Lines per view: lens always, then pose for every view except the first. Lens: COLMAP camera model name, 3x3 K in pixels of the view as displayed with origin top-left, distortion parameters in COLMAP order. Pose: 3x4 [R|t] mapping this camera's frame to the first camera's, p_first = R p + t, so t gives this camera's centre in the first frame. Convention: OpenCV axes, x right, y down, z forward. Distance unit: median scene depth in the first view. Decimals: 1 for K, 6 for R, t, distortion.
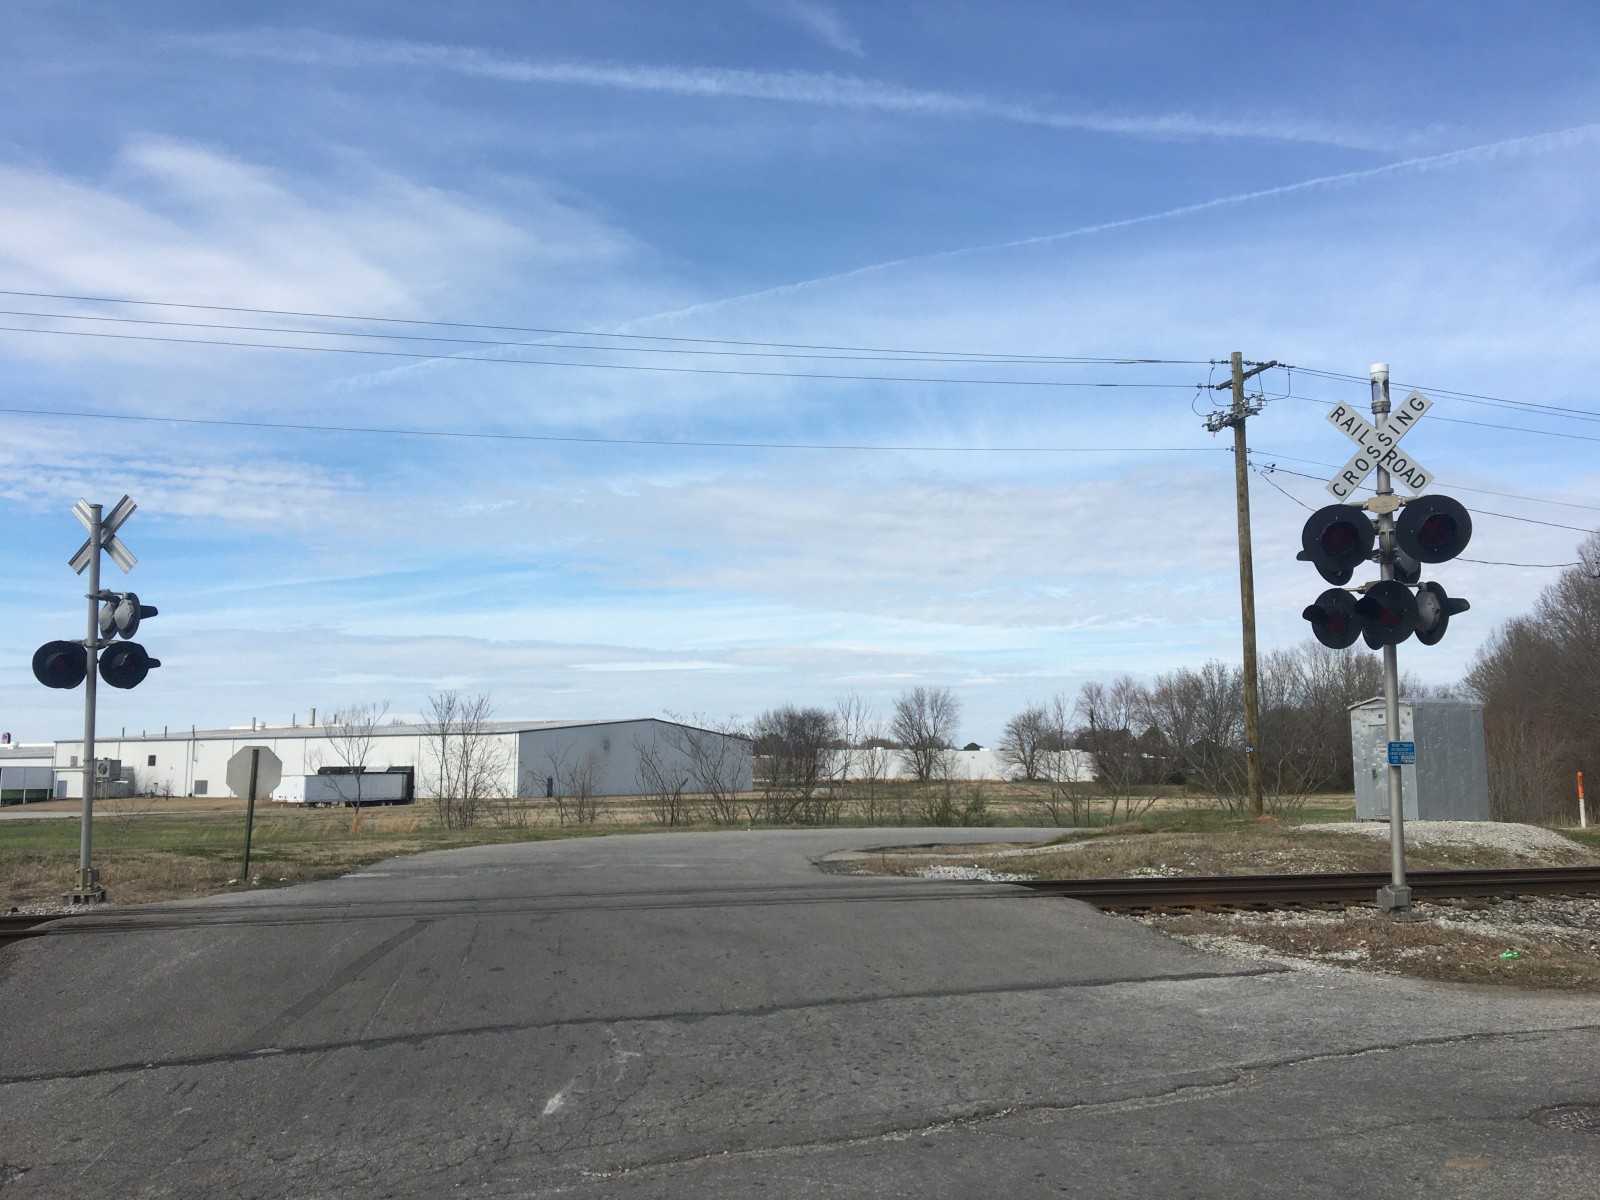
lens RADIAL K [[1338.9, 0, 783.2], [0, 1338.9, 600.7], [0, 0, 1]] dist [0.089503, -0.128191]
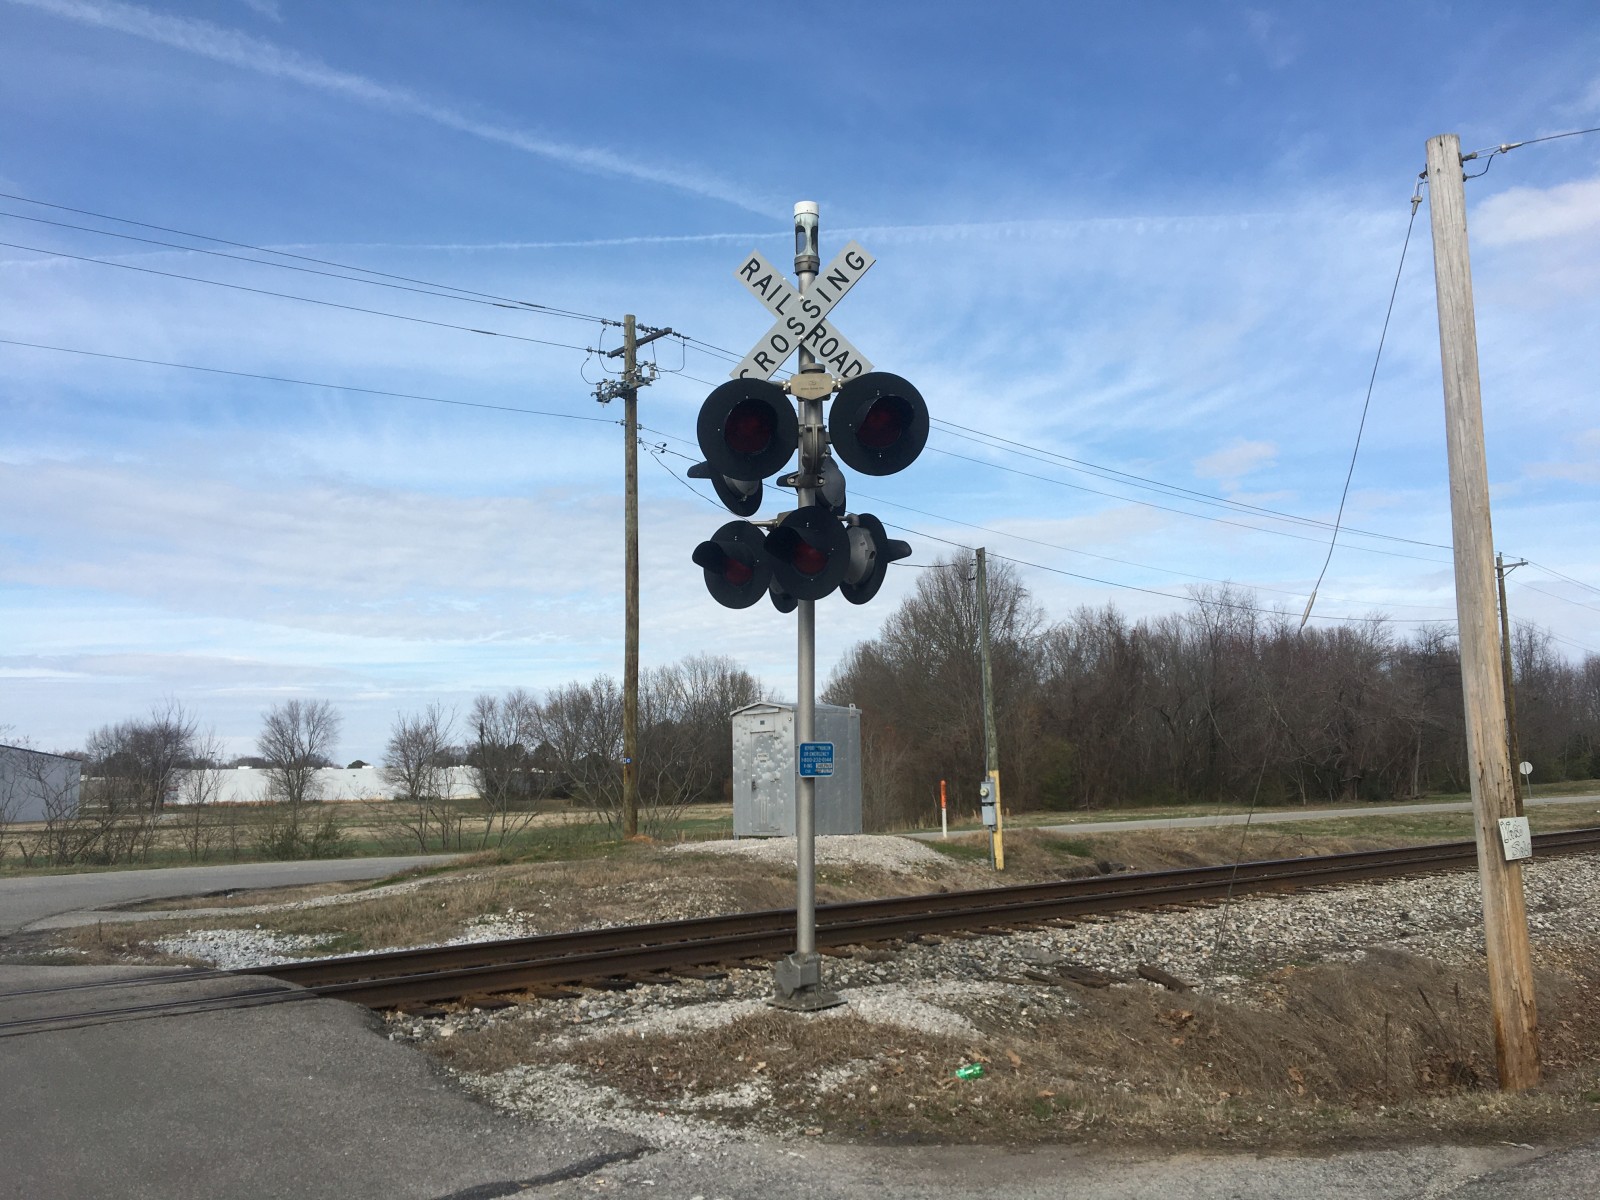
lens RADIAL K [[1338.9, 0, 783.2], [0, 1338.9, 600.7], [0, 0, 1]] dist [0.089503, -0.128191]
pose [[0.904668, 0.043309, 0.423910, 0.124277], [-0.038394, 0.999060, -0.020131, 0.038790], [-0.424384, 0.001936, 0.905480, 0.328045]]
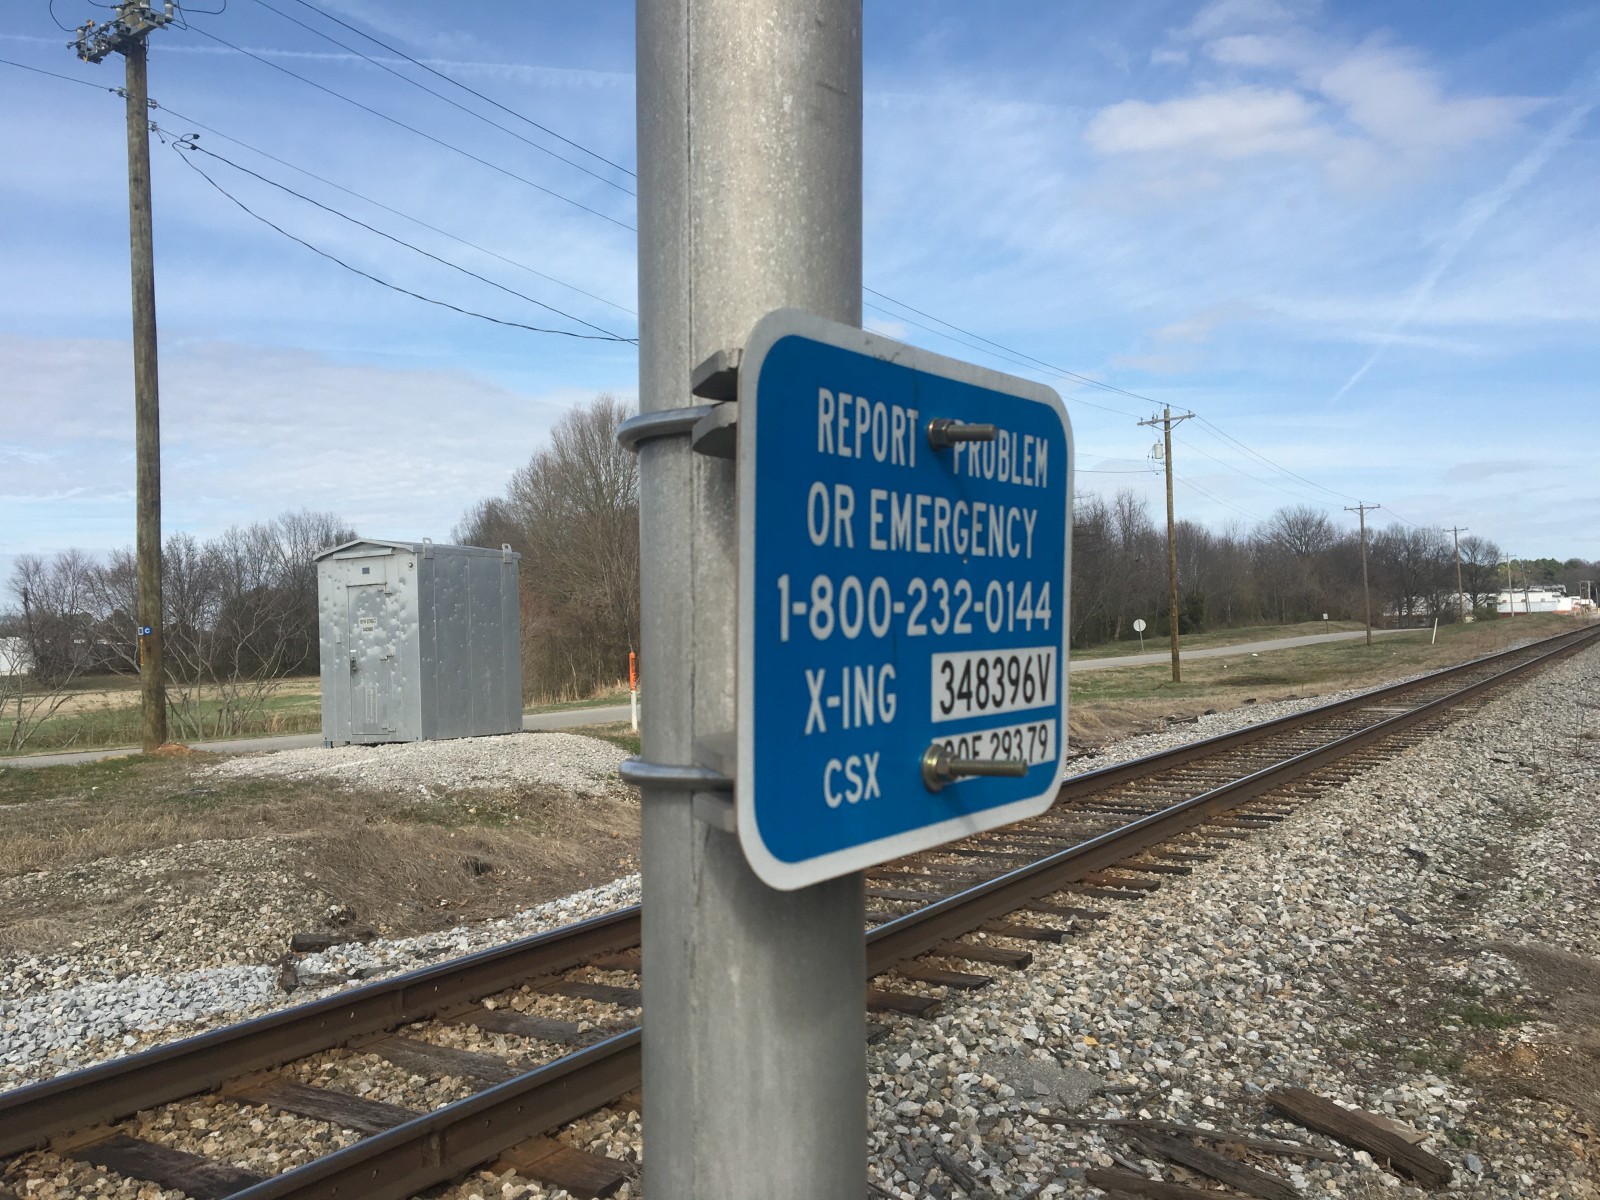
lens RADIAL K [[1318.3, 0, 824.8], [0, 1318.3, 636.4], [0, 0, 1]] dist [0.013676, -0.015991]
pose [[0.729647, -0.020919, 0.683504, 0.354145], [-0.056883, 0.994211, 0.091152, 0.092438], [-0.681454, -0.105388, 0.724233, 0.817481]]
